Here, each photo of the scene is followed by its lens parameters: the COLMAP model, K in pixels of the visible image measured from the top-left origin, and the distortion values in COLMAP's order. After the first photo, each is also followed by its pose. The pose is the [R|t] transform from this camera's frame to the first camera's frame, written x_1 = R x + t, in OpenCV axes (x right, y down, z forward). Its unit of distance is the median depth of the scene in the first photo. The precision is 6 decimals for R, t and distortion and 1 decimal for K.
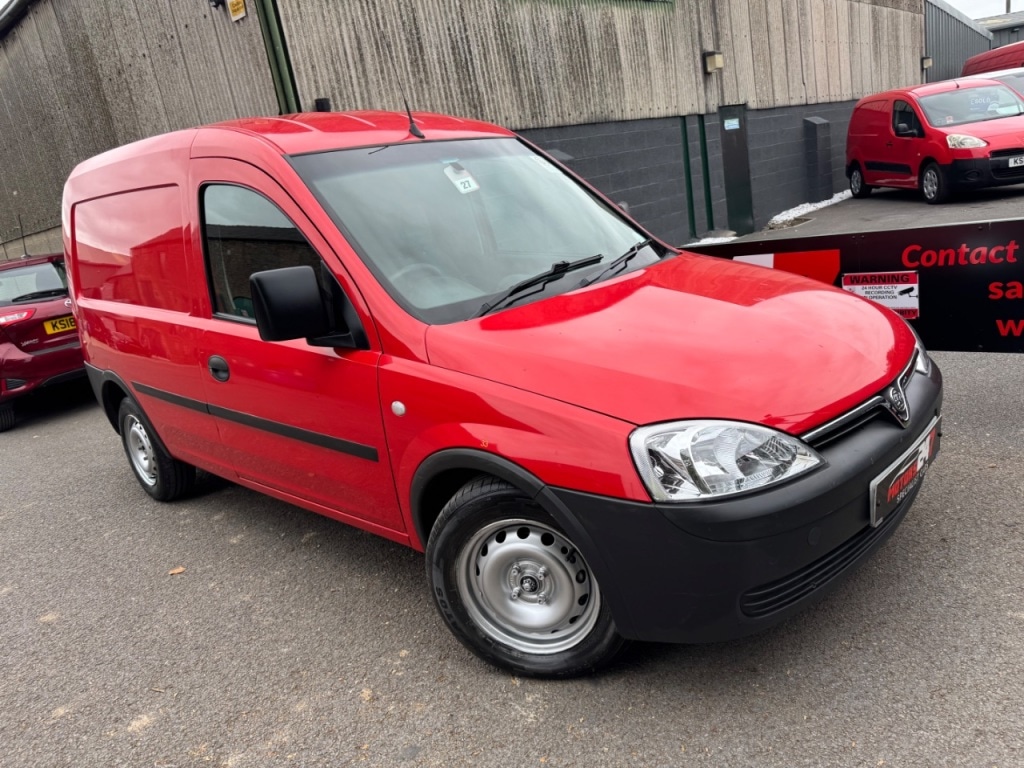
lens RADIAL K [[720.5, 0, 520.0], [0, 720.5, 386.8], [0, 0, 1]] dist [0.027613, -0.030606]
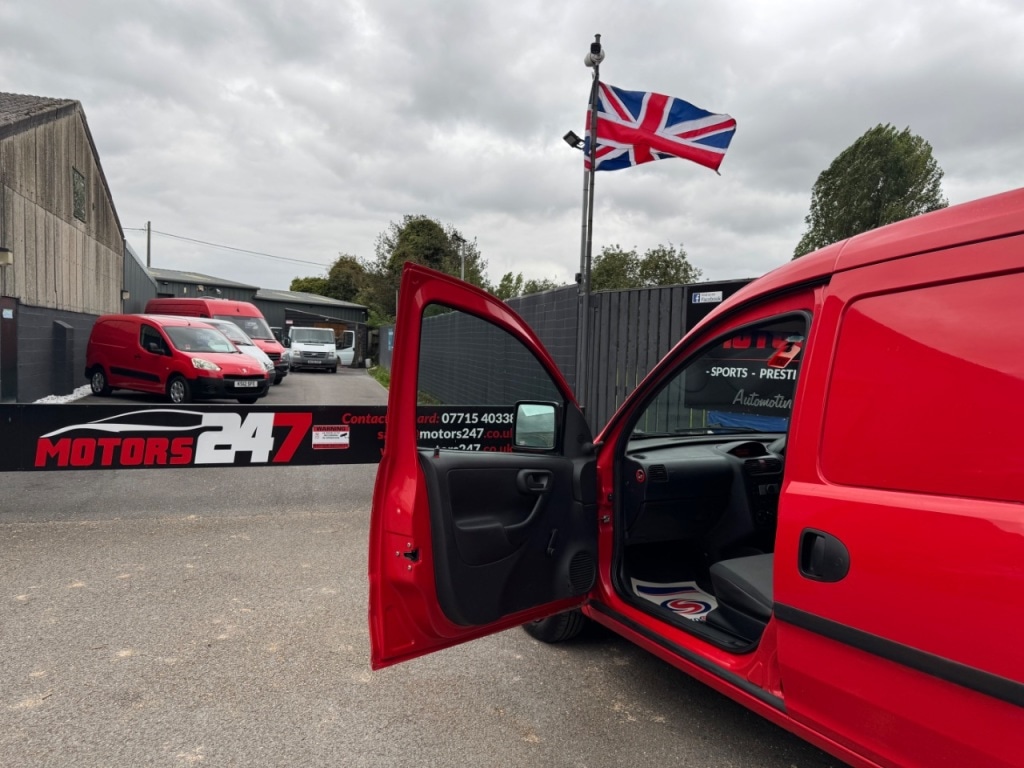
lens RADIAL K [[715.7, 0, 512.0], [0, 715.7, 384.0], [0, 0, 1]] dist [0.059014, -0.071371]
pose [[0.466976, 0.137580, 0.873502, -0.458950], [0.122974, 0.968119, -0.218225, 0.101857], [-0.875677, 0.209324, 0.435170, -0.150850]]
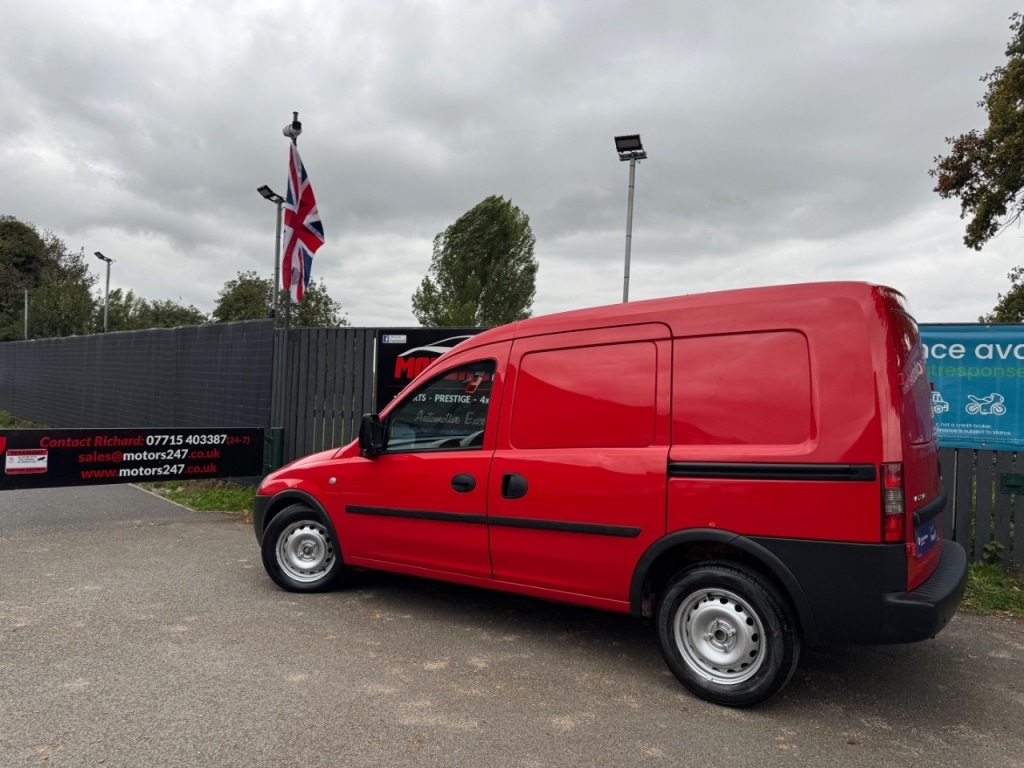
lens RADIAL K [[719.6, 0, 514.1], [0, 719.6, 384.9], [0, 0, 1]] dist [0.032744, -0.035390]
pose [[-0.015392, 0.176377, 0.984202, -0.680973], [0.220354, 0.960717, -0.168722, 0.135985], [-0.975299, 0.214276, -0.053652, -0.111139]]
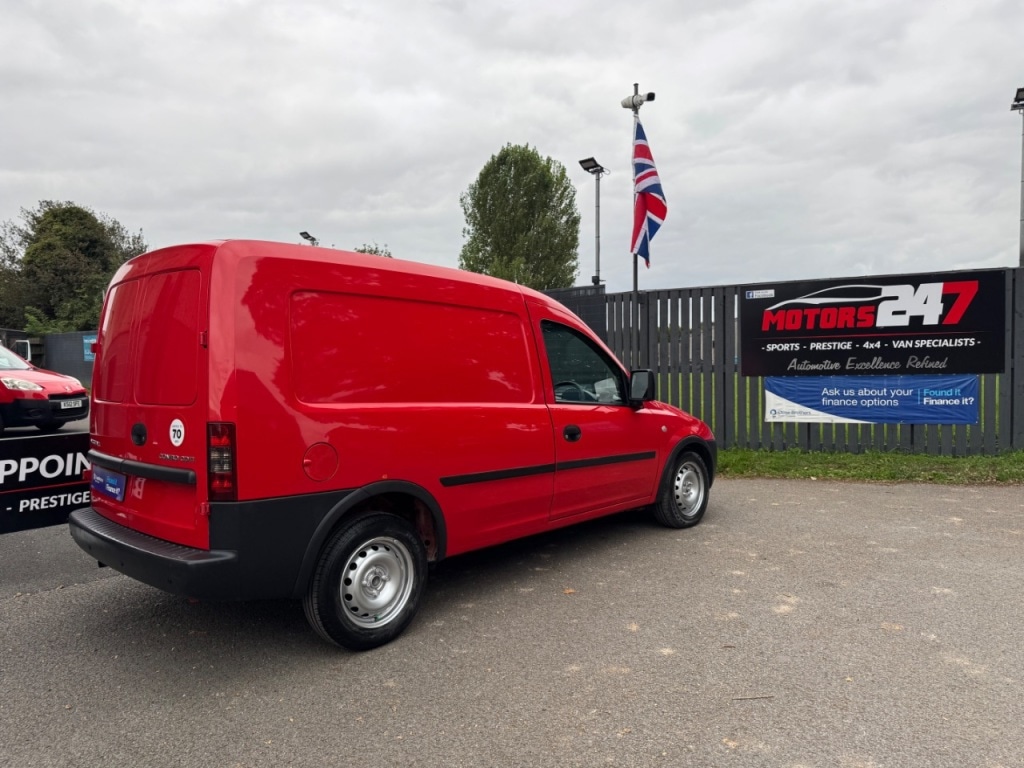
lens RADIAL K [[715.7, 0, 512.0], [0, 715.7, 384.0], [0, 0, 1]] dist [0.059014, -0.071371]
pose [[-0.001152, 0.115367, 0.993322, -0.759894], [0.281871, 0.953084, -0.110366, 0.002030], [-0.959452, 0.279861, -0.033616, 0.449319]]
